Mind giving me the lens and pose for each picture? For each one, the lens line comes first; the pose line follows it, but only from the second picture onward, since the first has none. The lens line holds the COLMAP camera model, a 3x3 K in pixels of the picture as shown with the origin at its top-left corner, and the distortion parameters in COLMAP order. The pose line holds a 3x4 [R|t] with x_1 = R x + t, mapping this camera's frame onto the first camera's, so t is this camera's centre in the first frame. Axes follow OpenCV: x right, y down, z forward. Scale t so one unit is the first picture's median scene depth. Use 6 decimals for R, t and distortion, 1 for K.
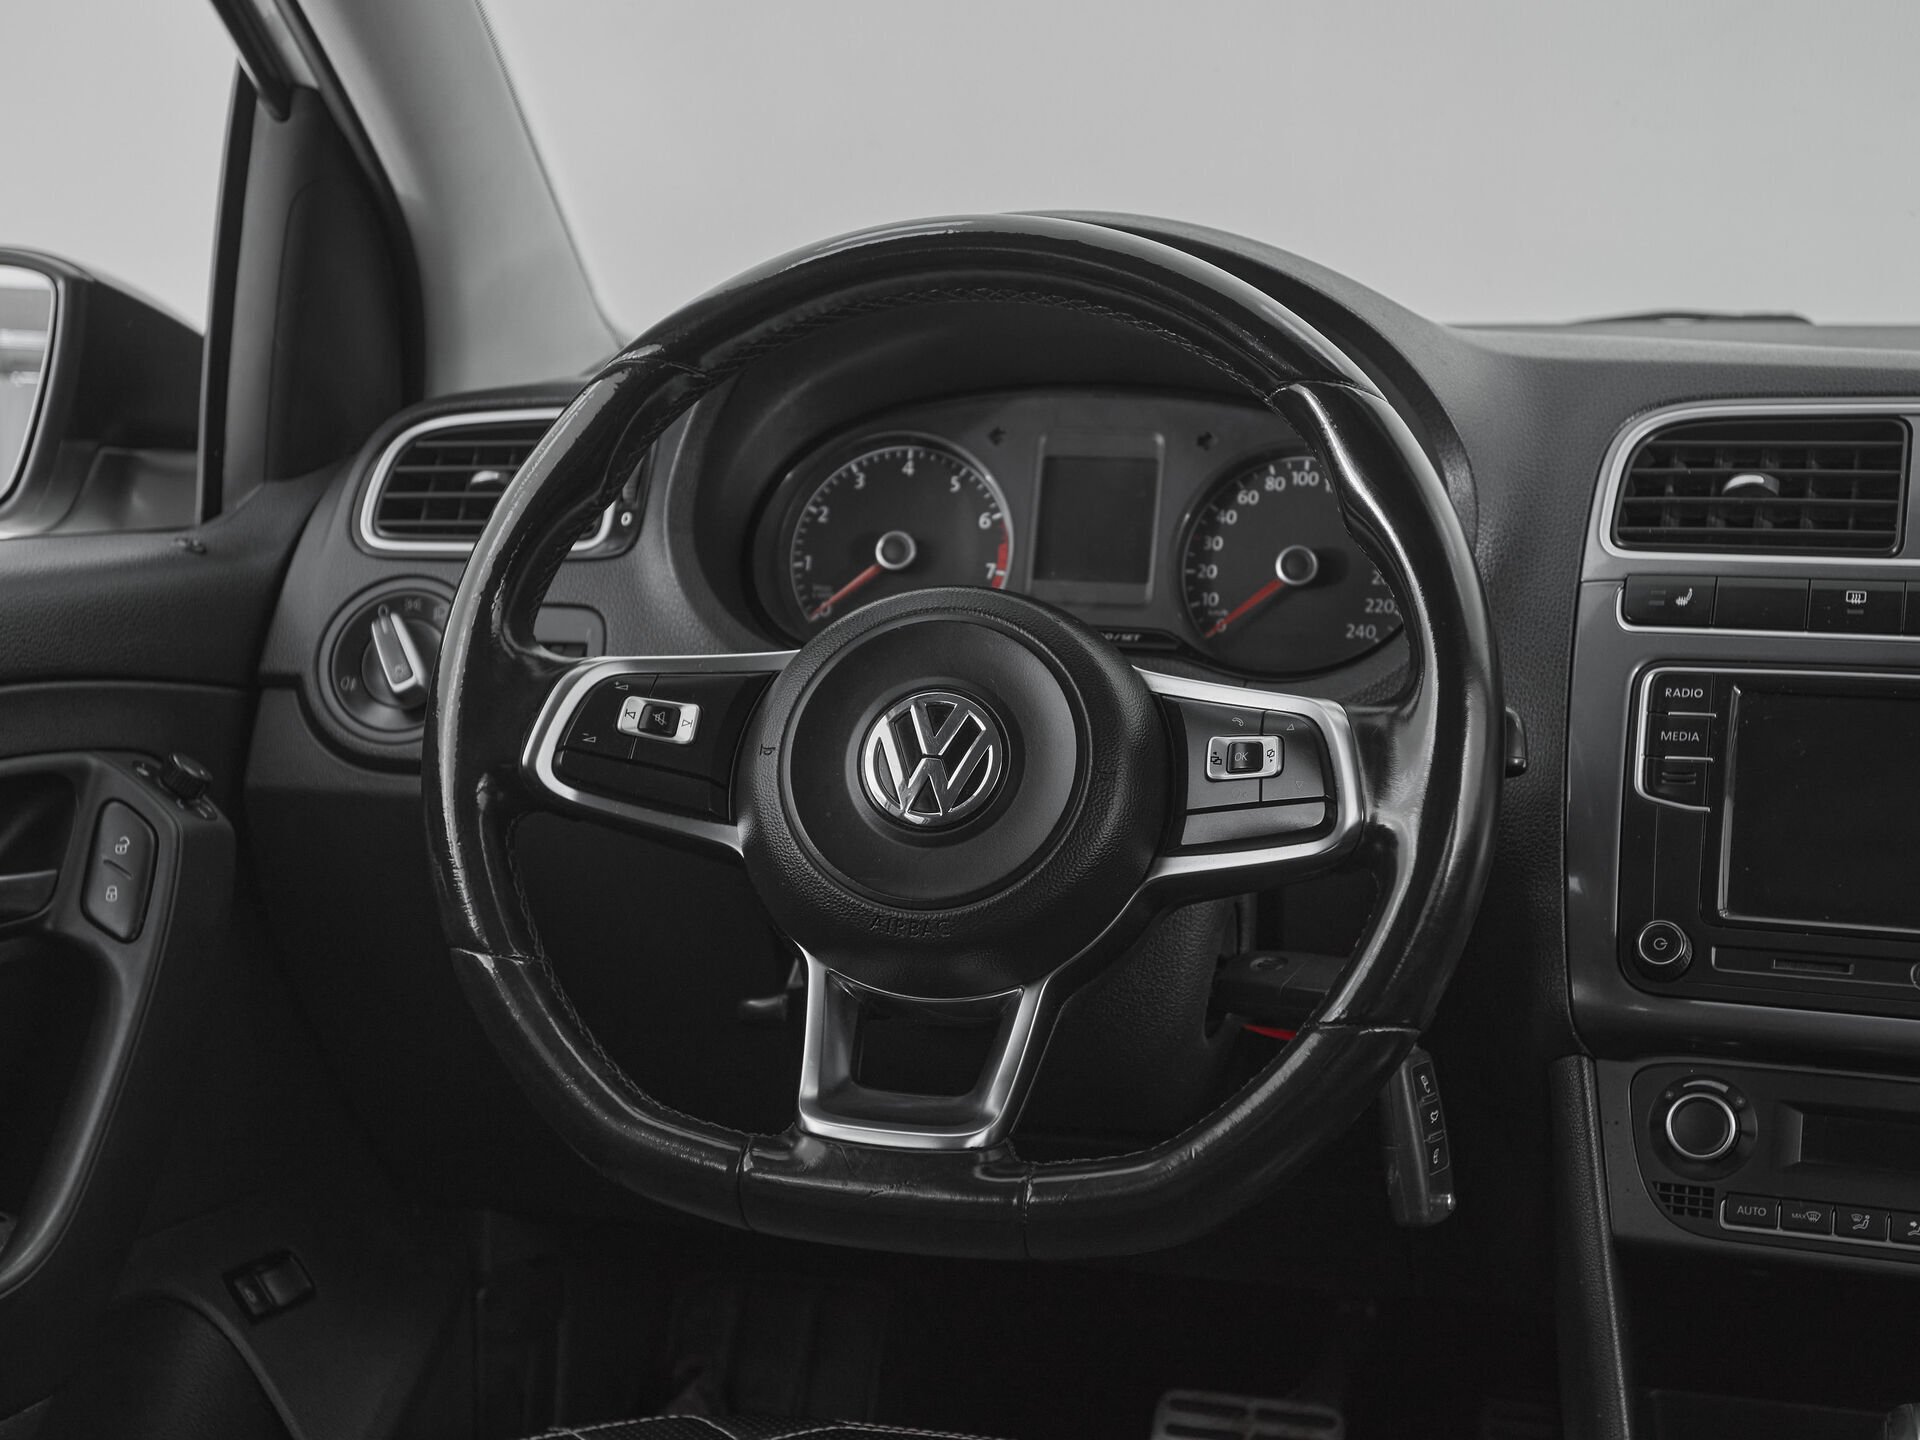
lens RADIAL K [[2750.7, 0, 955.9], [0, 2750.7, 759.4], [0, 0, 1]] dist [-0.004884, 0.151430]
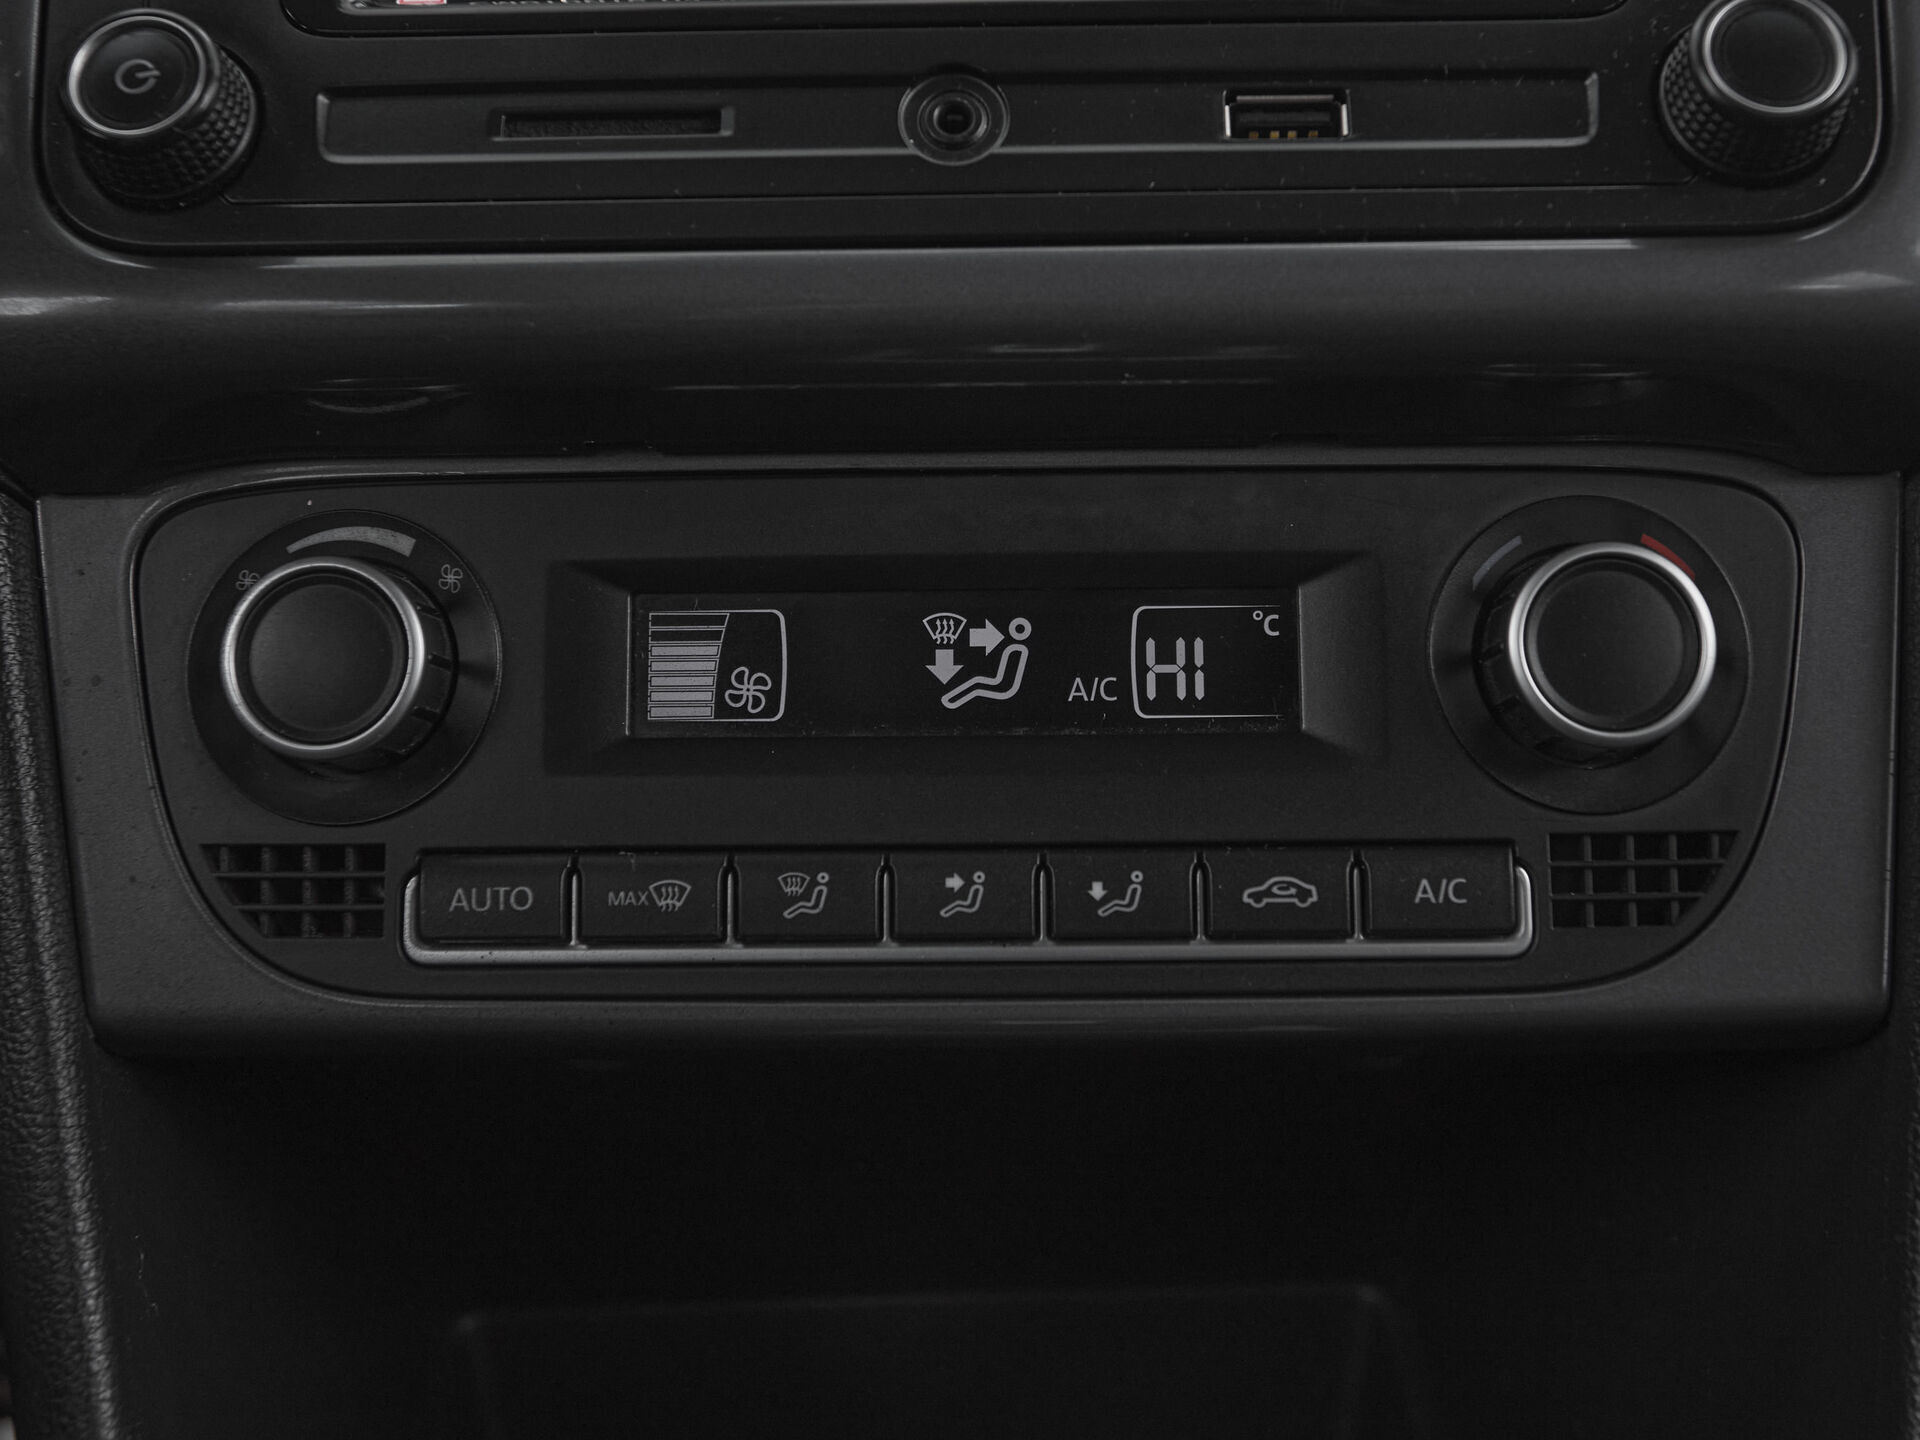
lens RADIAL K [[1614.1, 0, 960.0], [0, 1614.1, 720.0], [0, 0, 1]] dist [-0.002619, -0.000597]
pose [[0.939381, -0.077192, 0.334074, 0.263236], [0.063259, 0.996620, 0.052405, 0.128665], [-0.336990, -0.028095, 0.941089, 0.757353]]
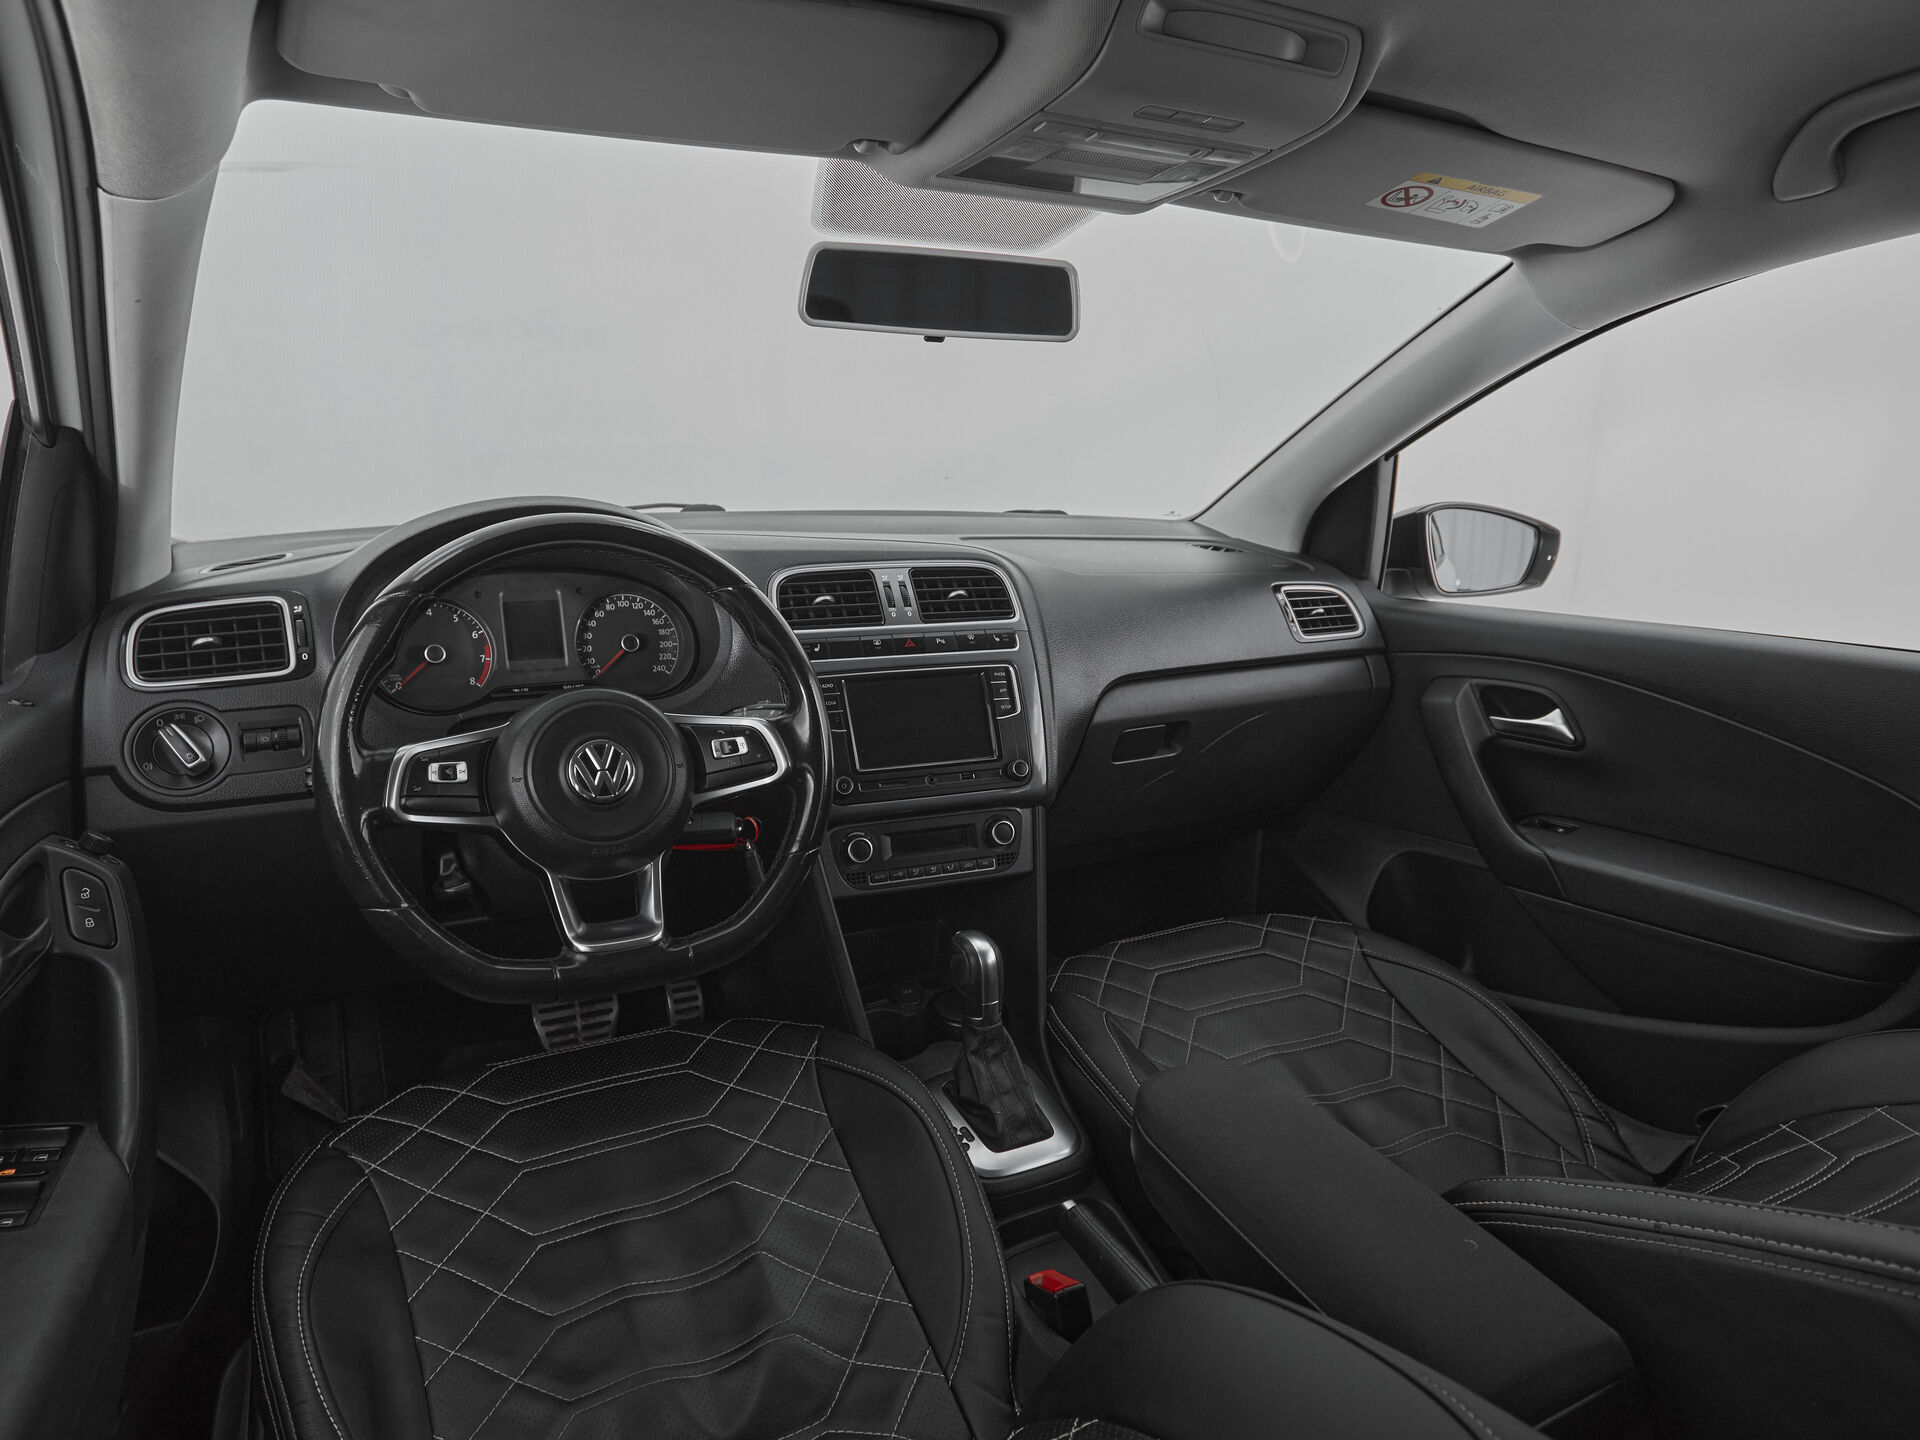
lens RADIAL K [[1129.3, 0, 918.7], [0, 1129.3, 723.8], [0, 0, 1]] dist [-0.002293, -0.000164]
pose [[0.755436, -0.154185, 0.636823, -0.340818], [0.092791, 0.987298, 0.128965, -0.115018], [-0.648619, -0.038333, 0.760148, 0.136476]]
